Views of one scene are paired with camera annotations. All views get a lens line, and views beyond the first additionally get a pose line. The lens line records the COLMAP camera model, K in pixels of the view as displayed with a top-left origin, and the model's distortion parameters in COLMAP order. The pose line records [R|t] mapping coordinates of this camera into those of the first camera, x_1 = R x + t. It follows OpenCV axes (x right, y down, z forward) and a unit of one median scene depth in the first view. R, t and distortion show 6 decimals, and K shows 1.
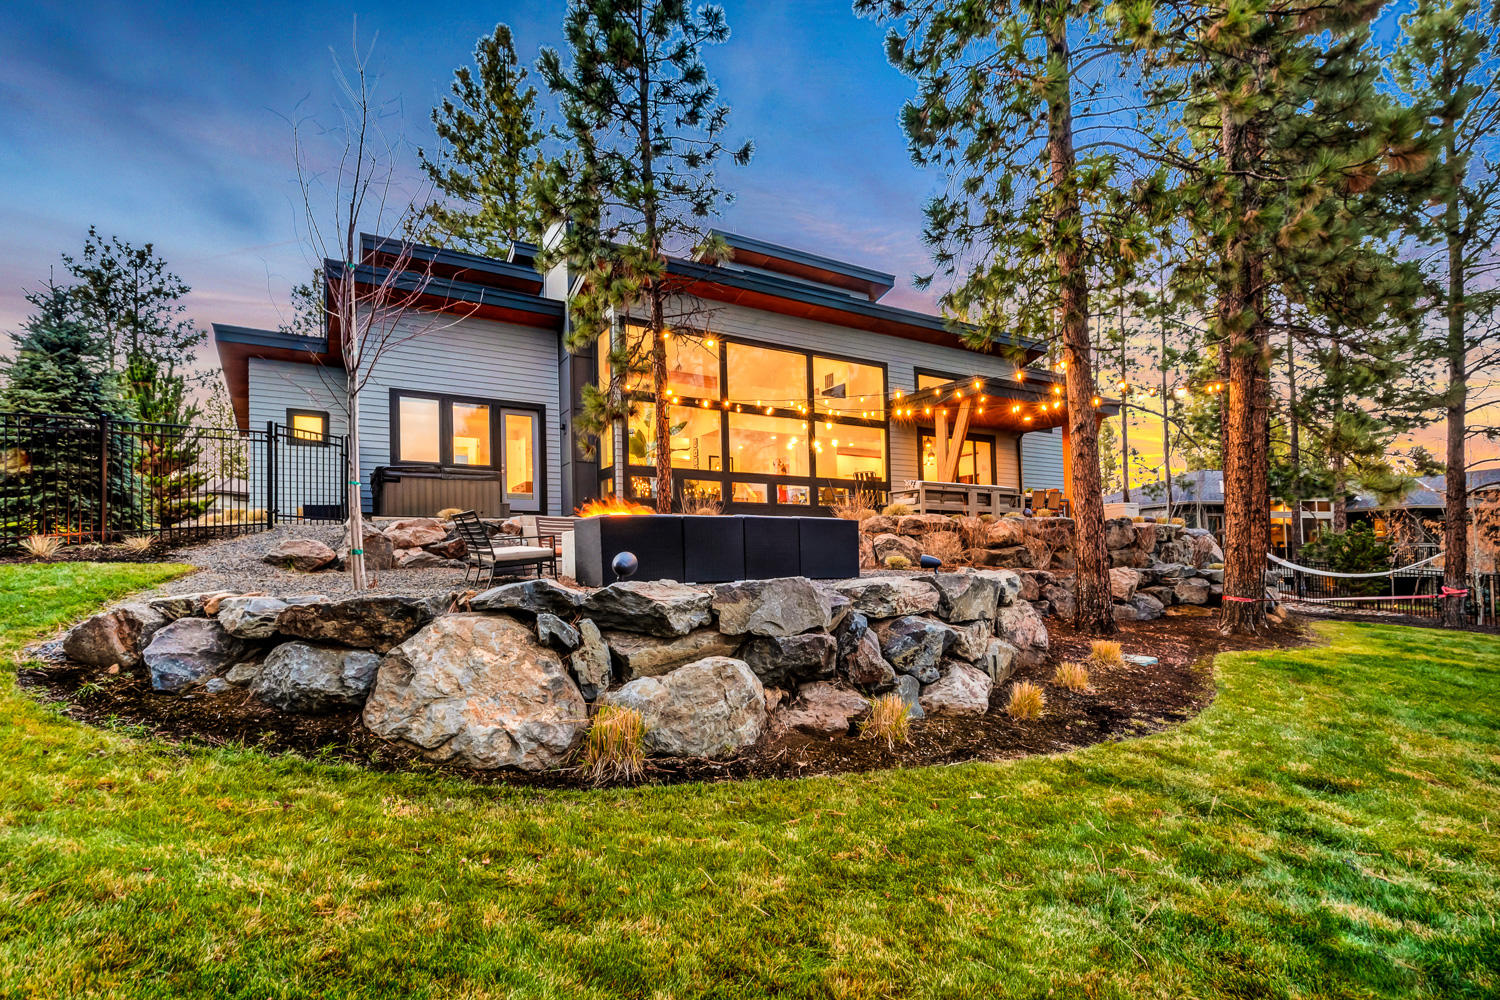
lens RADIAL K [[688.3, 0, 750.3], [0, 688.3, 543.8], [0, 0, 1]] dist [0.010224, -0.006942]
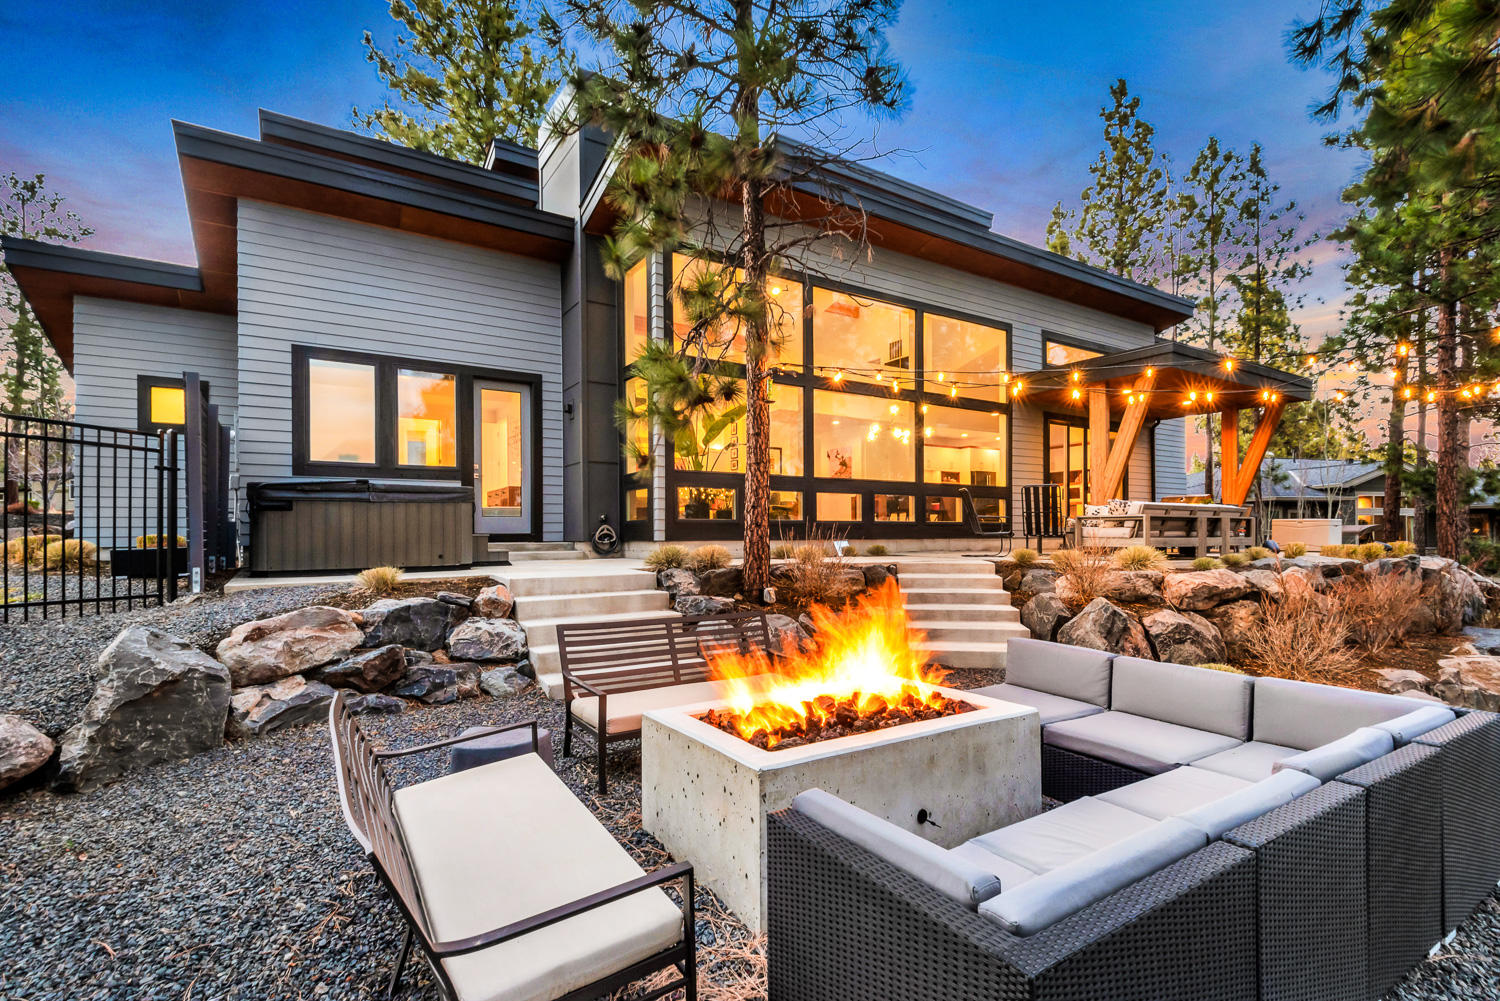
lens RADIAL K [[688.3, 0, 747.3], [0, 688.3, 511.5], [0, 0, 1]] dist [0.010224, -0.006942]
pose [[0.999277, 0.006754, 0.037405, -0.125784], [-0.006469, 0.999949, -0.007737, -0.067616], [-0.037455, 0.007489, 0.999270, 0.336041]]
